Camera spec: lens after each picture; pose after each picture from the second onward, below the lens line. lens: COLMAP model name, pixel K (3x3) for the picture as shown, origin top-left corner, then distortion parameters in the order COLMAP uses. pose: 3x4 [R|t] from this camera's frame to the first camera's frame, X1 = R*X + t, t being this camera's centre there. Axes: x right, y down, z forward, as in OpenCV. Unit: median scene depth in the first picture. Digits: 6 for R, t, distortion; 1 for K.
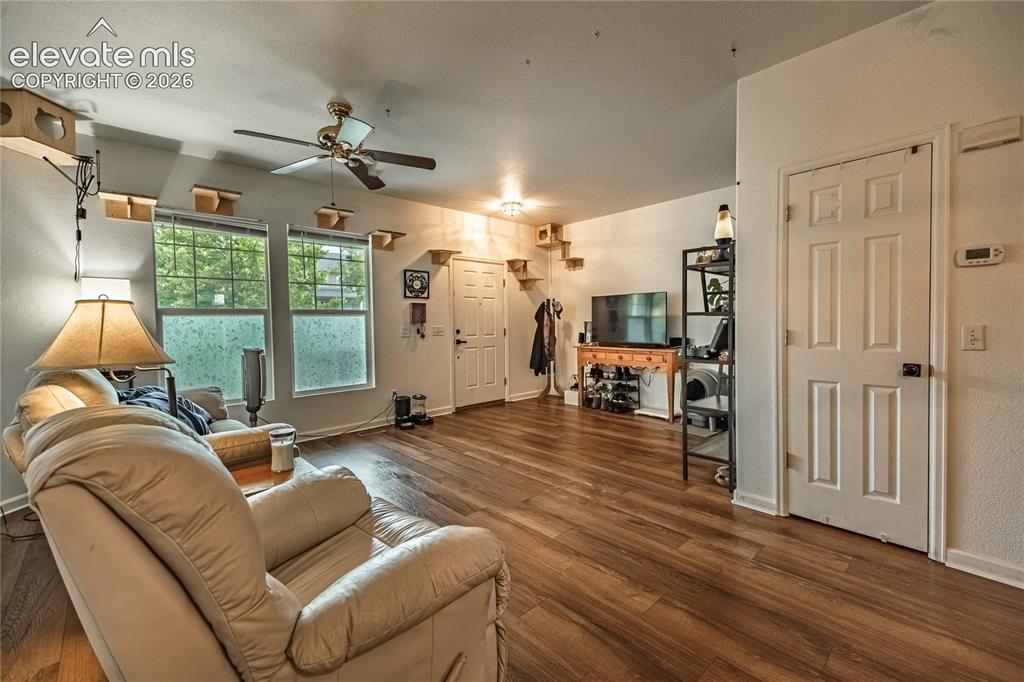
lens RADIAL K [[415.5, 0, 511.0], [0, 415.5, 330.3], [0, 0, 1]] dist [0.000592, -0.000043]
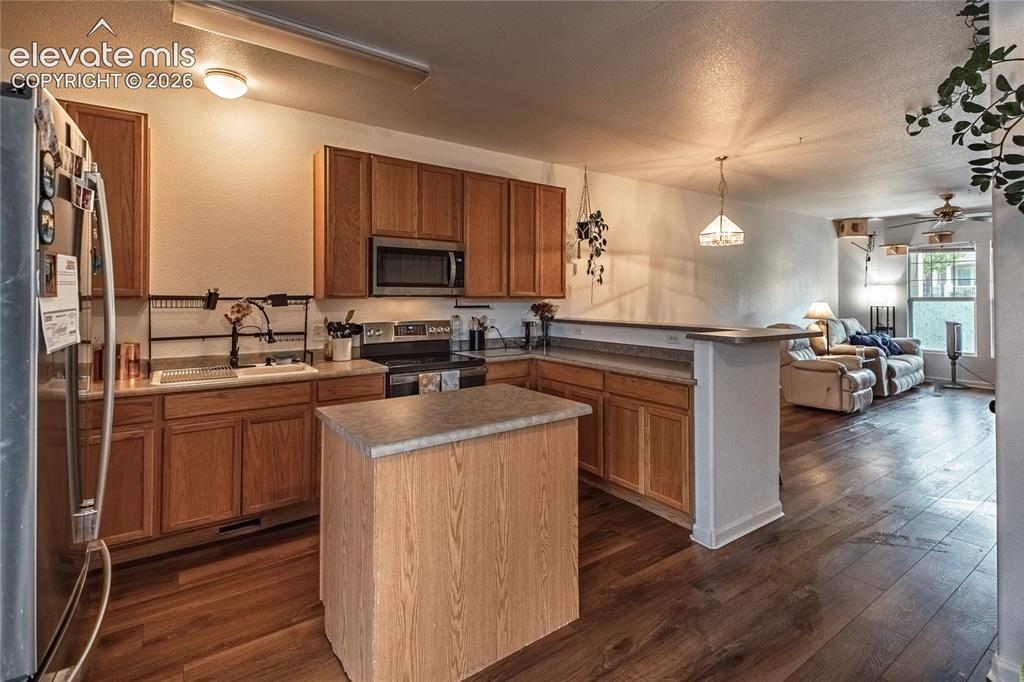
lens RADIAL K [[498.7, 0, 525.3], [0, 498.7, 287.7], [0, 0, 1]] dist [0.010973, -0.000104]
pose [[-0.123509, -0.007639, -0.992314, 1.197821], [-0.025690, 0.999660, -0.004498, -0.029124], [0.992011, 0.024937, -0.123663, -0.348571]]
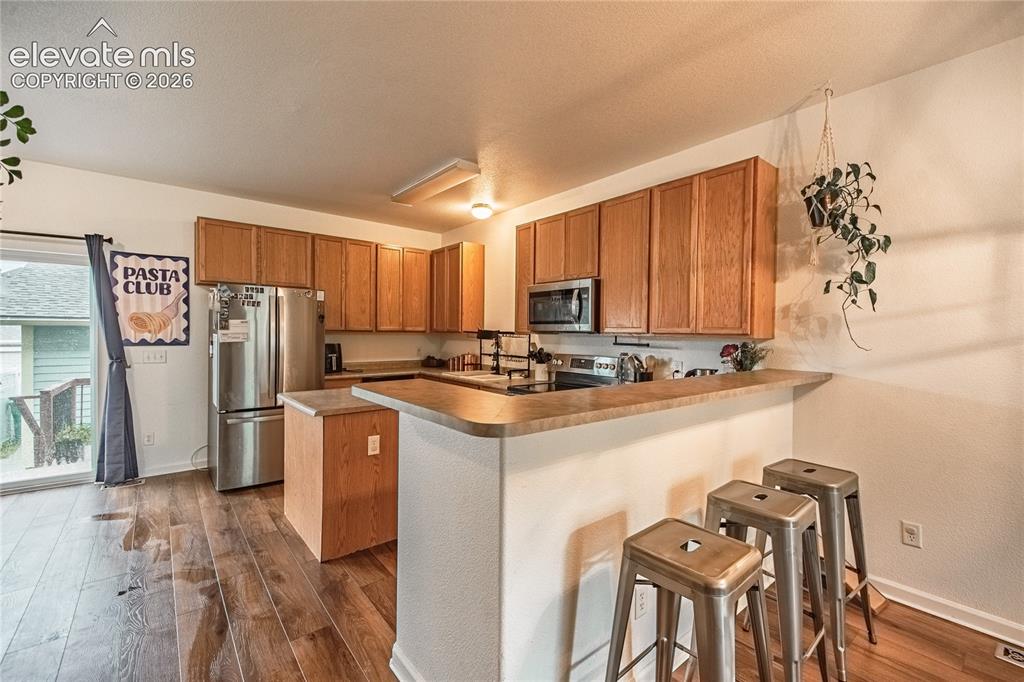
lens RADIAL K [[421.8, 0, 517.0], [0, 421.8, 343.1], [0, 0, 1]] dist [0.000159, -0.013907]
pose [[-0.998516, -0.006611, 0.054054, 0.509535], [-0.004213, 0.999007, 0.044356, -0.028181], [-0.054294, 0.044062, -0.997552, 0.117457]]
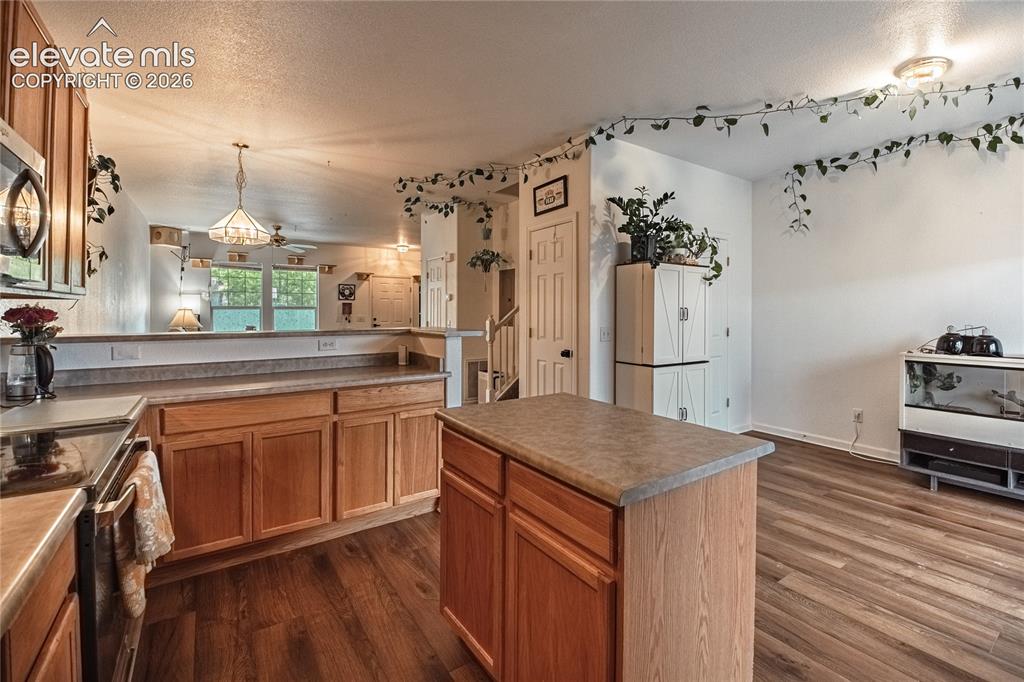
lens RADIAL K [[443.7, 0, 516.3], [0, 443.7, 310.0], [0, 0, 1]] dist [0.000339, -0.000324]
pose [[0.989911, 0.012318, -0.141156, 0.771887], [-0.015969, 0.999566, -0.024764, 0.000483], [0.140790, 0.026768, 0.989678, -0.784298]]
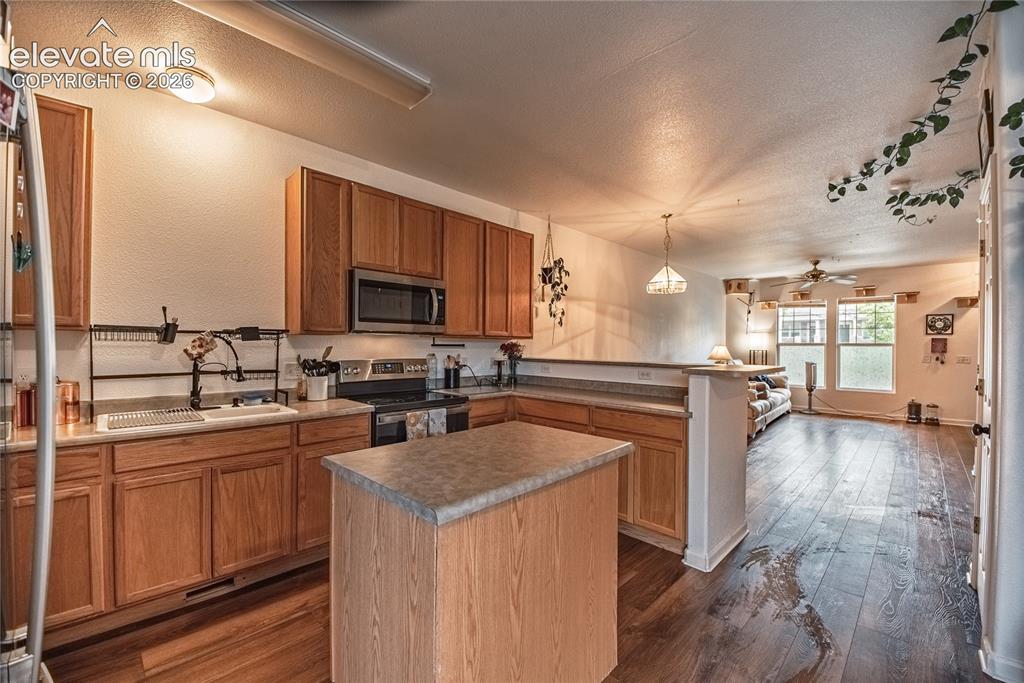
lens RADIAL K [[421.8, 0, 517.0], [0, 421.8, 343.6], [0, 0, 1]] dist [0.000159, -0.013907]
pose [[0.045693, 0.008490, -0.998919, 1.097184], [-0.033891, 0.999401, 0.006944, -0.010322], [0.998380, 0.033537, 0.045953, -0.456846]]
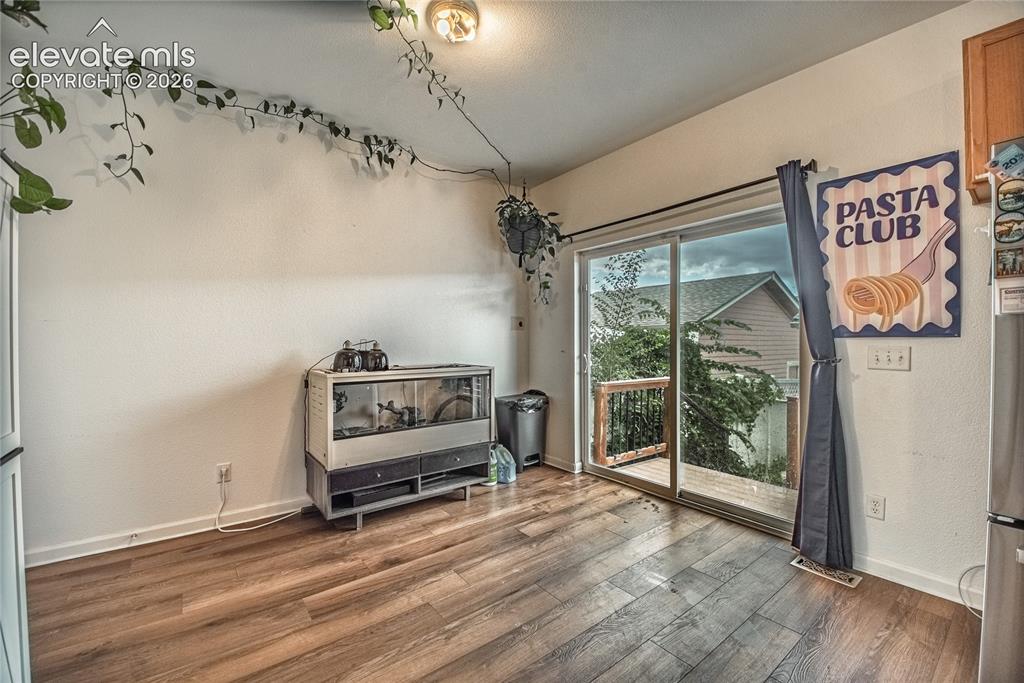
lens RADIAL K [[416.4, 0, 546.7], [0, 416.4, 344.5], [0, 0, 1]] dist [0.000646, -0.012941]
pose [[0.063464, -0.002515, 0.997981, 0.777966], [0.024862, 0.999690, 0.000938, 0.010537], [-0.997674, 0.024752, 0.063507, -0.288143]]
